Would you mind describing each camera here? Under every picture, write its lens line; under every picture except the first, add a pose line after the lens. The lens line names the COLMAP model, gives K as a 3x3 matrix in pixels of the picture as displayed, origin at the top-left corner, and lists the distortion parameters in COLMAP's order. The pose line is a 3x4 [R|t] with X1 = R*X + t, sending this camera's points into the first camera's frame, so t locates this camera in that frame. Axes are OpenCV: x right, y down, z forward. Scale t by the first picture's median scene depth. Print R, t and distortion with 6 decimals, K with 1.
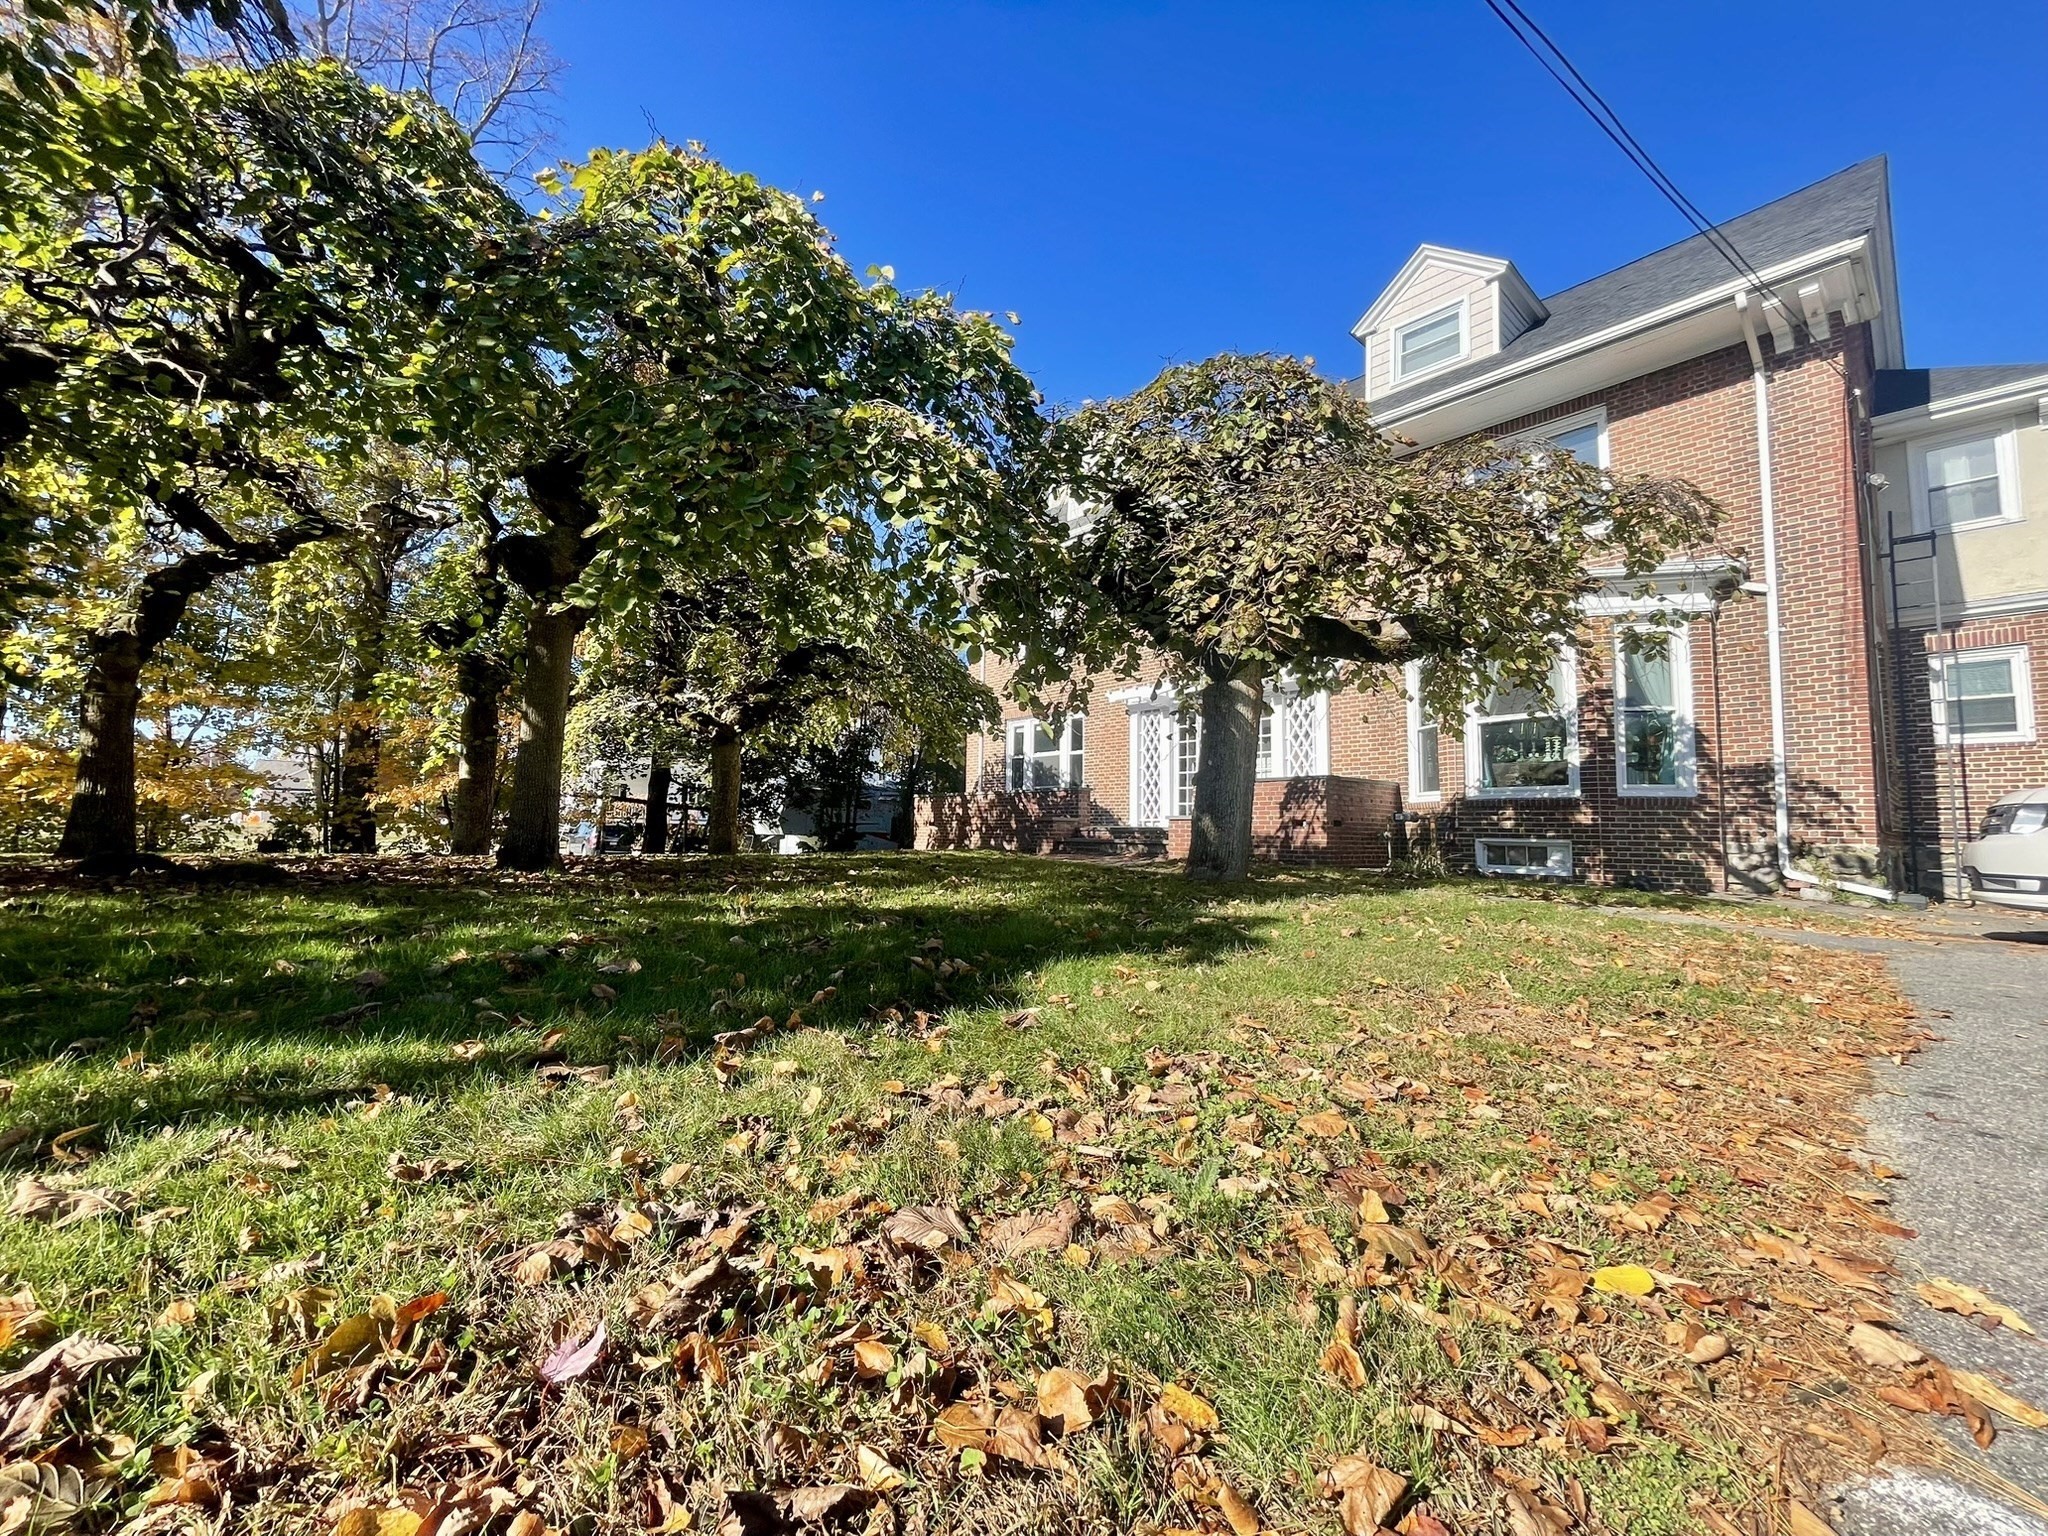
lens RADIAL K [[826.6, 0, 1028.2], [0, 826.6, 762.1], [0, 0, 1]] dist [0.003236, 0.000775]
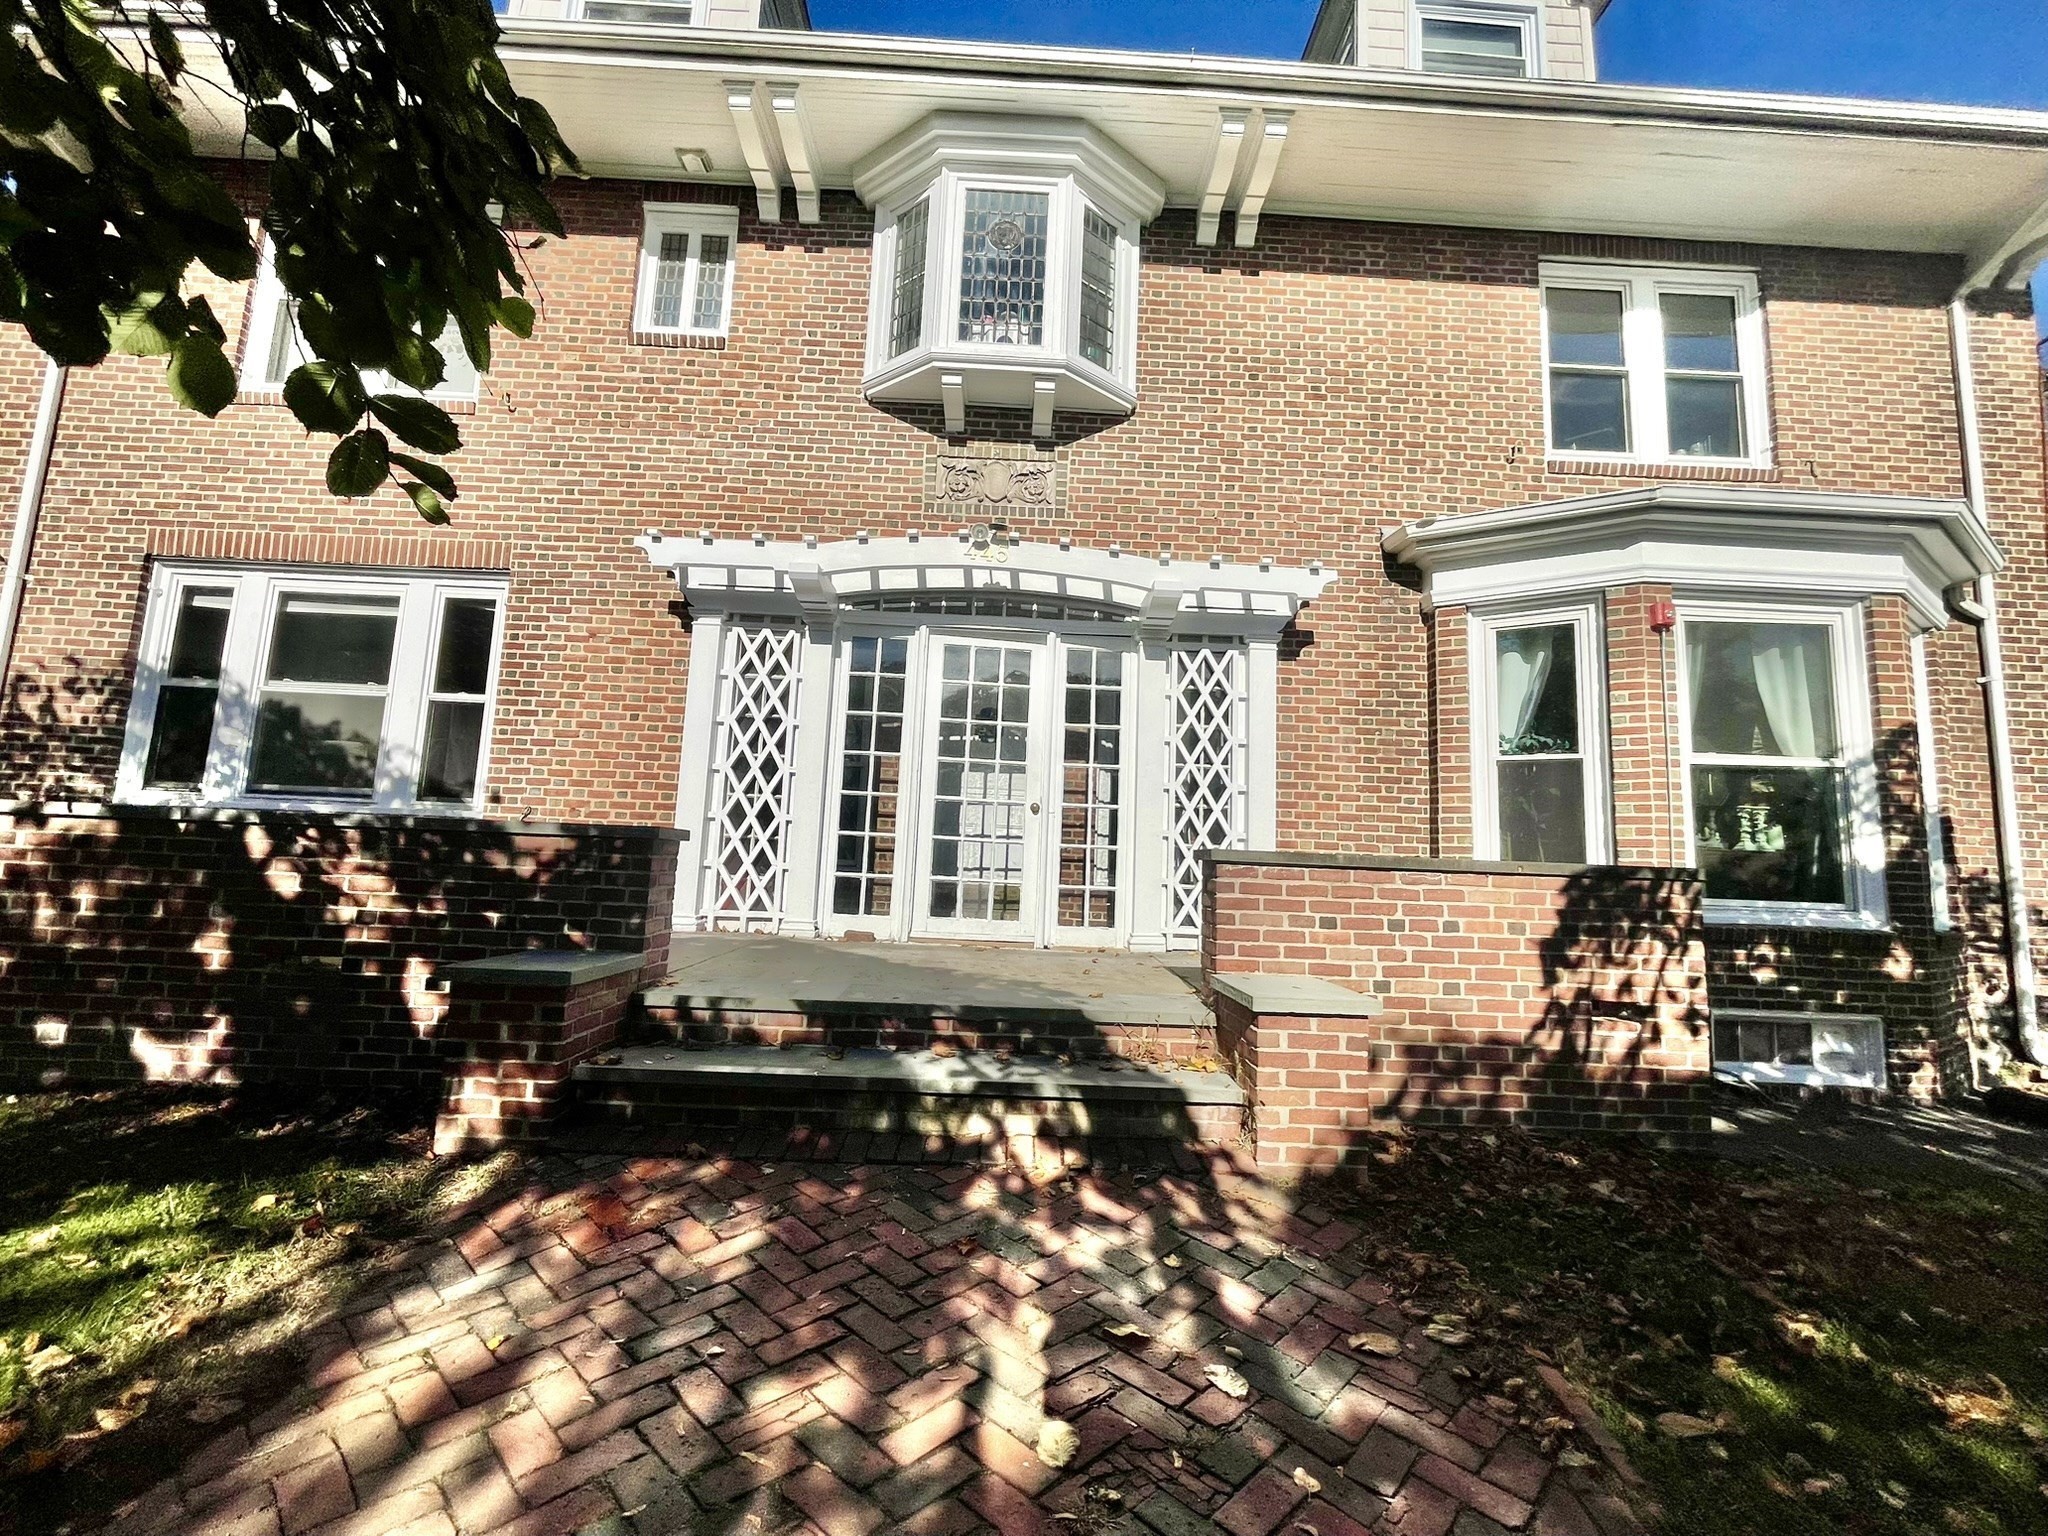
lens RADIAL K [[826.6, 0, 1034.1], [0, 826.6, 761.8], [0, 0, 1]] dist [0.003236, 0.000775]
pose [[0.636602, 0.103548, 0.764210, -0.077364], [-0.097257, 0.993813, -0.053642, 0.016641], [-0.765036, -0.040176, 0.642733, 0.954223]]
